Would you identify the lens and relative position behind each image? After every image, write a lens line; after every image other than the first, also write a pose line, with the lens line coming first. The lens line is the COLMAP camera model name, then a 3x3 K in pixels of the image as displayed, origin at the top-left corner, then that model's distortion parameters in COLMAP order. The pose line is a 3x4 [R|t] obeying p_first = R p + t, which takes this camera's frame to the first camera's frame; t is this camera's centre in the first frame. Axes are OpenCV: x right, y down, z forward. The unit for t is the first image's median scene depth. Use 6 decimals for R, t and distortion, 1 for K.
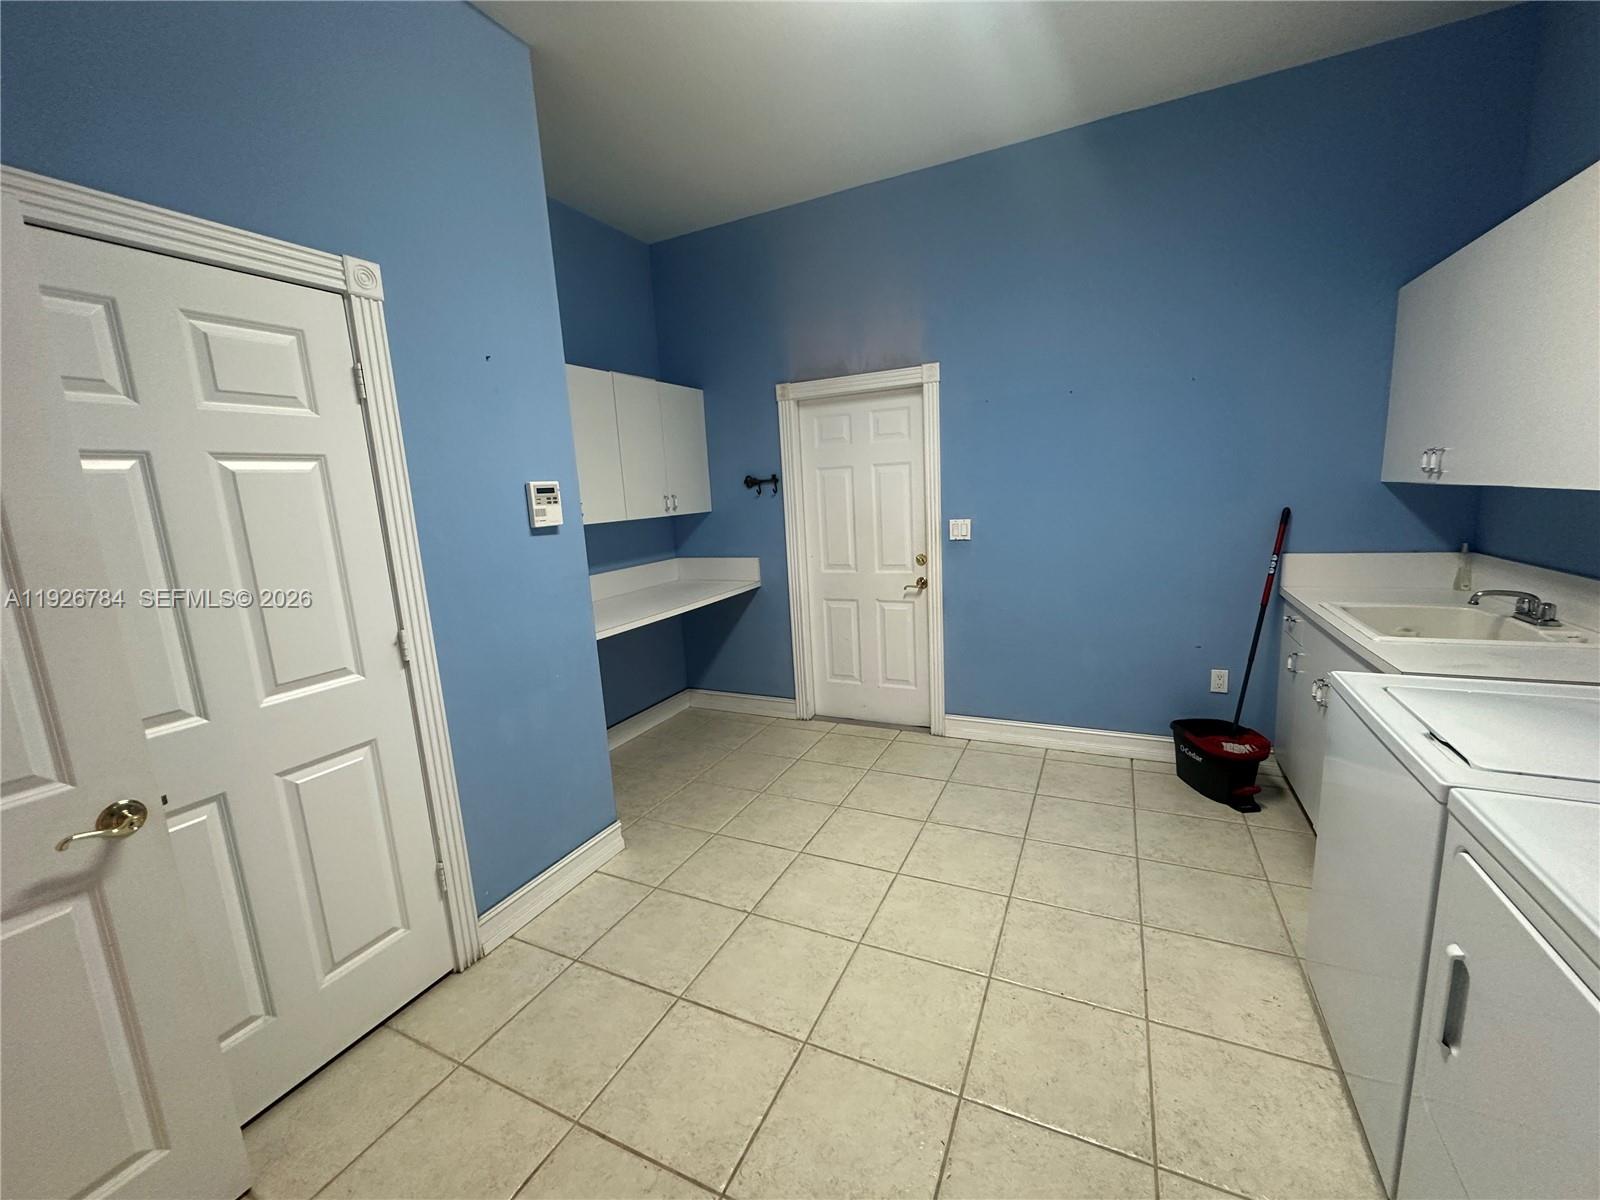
lens RADIAL K [[640.1, 0, 809.5], [0, 640.1, 600.1], [0, 0, 1]] dist [0.001284, -0.000006]
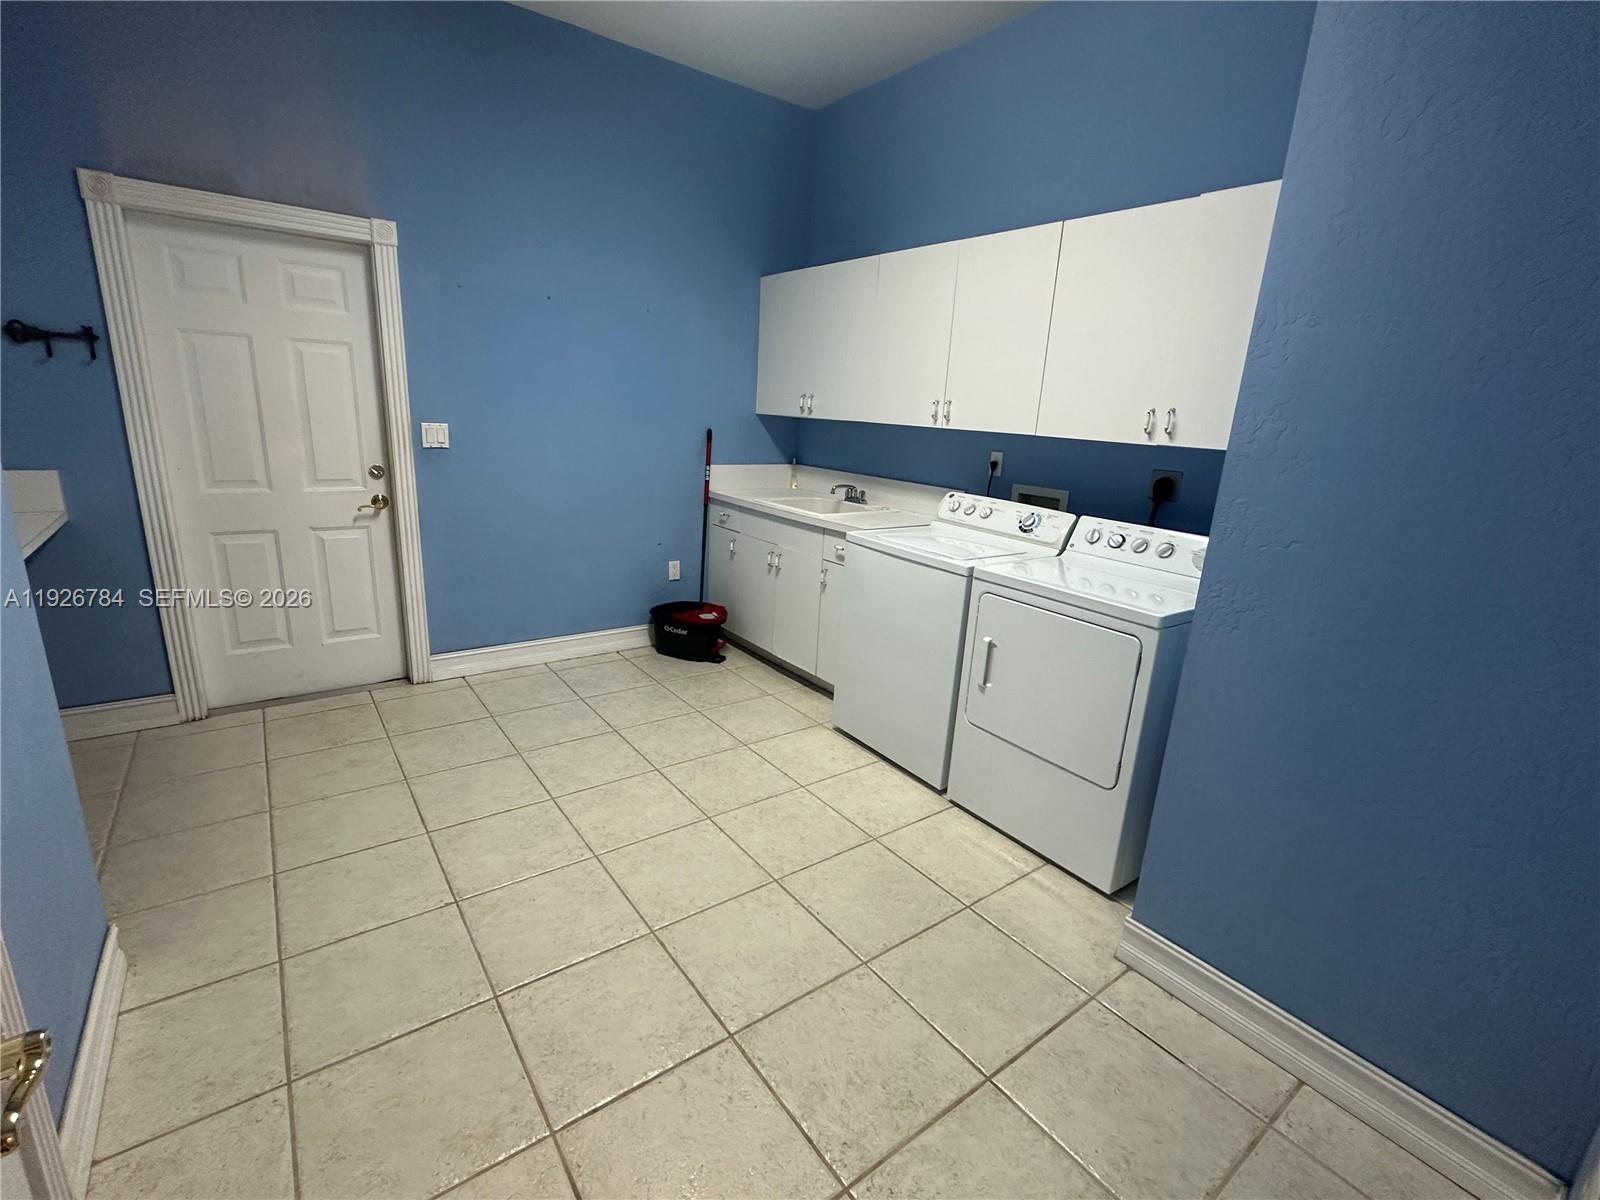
lens RADIAL K [[709.4, 0, 805.2], [0, 709.4, 598.6], [0, 0, 1]] dist [-0.001468, 0.001240]
pose [[0.470482, -0.153281, 0.868995, -0.390677], [0.074415, 0.988181, 0.134015, 0.014748], [-0.879266, 0.001615, 0.476328, 0.119572]]
